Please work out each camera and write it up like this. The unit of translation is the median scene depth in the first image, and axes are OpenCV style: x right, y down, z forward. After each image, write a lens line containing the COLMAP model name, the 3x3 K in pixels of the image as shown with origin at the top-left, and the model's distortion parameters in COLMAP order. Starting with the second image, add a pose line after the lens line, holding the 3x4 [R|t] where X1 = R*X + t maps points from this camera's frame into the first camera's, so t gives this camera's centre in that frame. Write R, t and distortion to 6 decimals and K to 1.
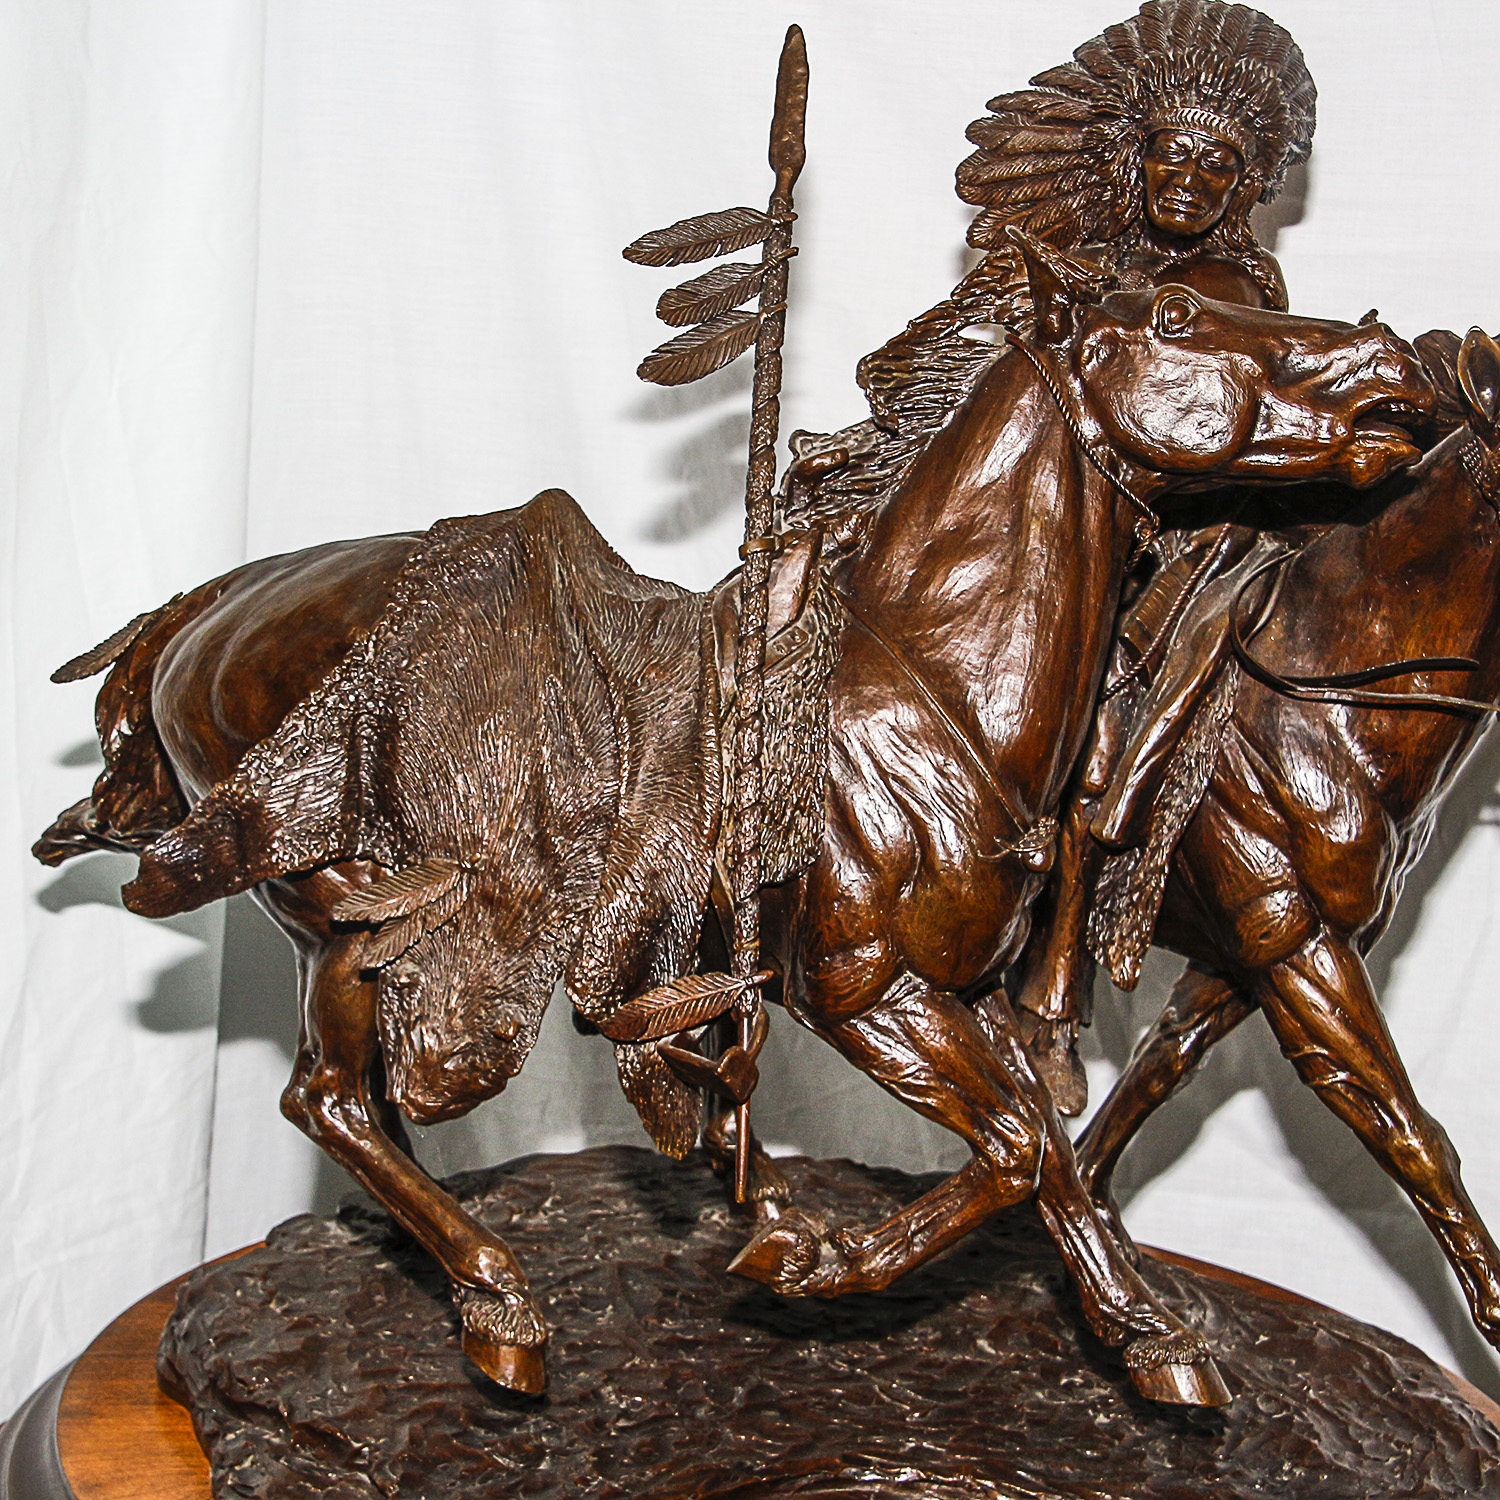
lens RADIAL K [[3379.9, 0, 749.0], [0, 3379.9, 901.1], [0, 0, 1]] dist [-0.003961, 0.631628]
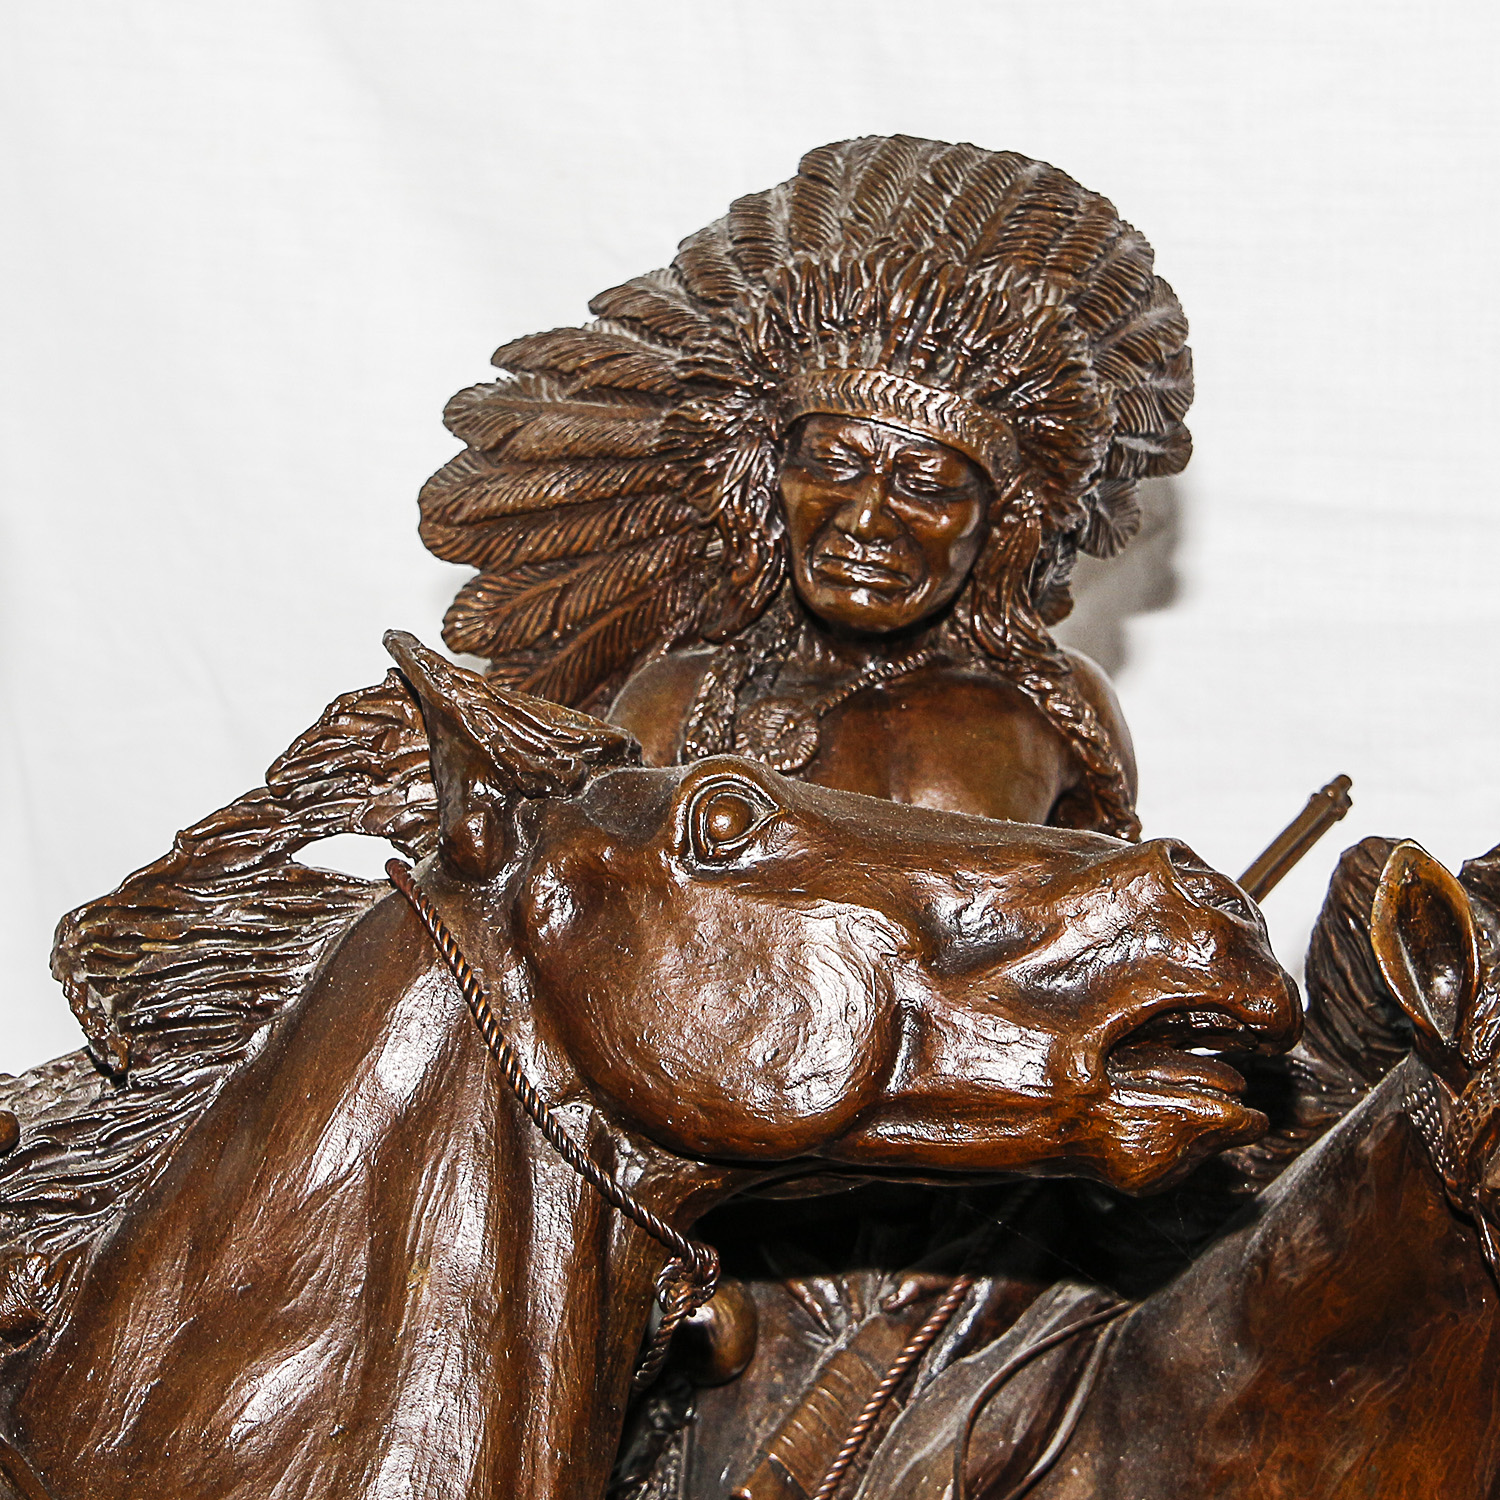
lens RADIAL K [[6927.0, 0, 750.0], [0, 6927.0, 750.0], [0, 0, 1]] dist [0.385461, 5.947384]
pose [[0.999985, -0.005388, 0.000554, 0.130352], [0.005407, 0.987258, -0.159034, -0.032595], [0.000309, 0.159035, 0.987273, 0.063605]]
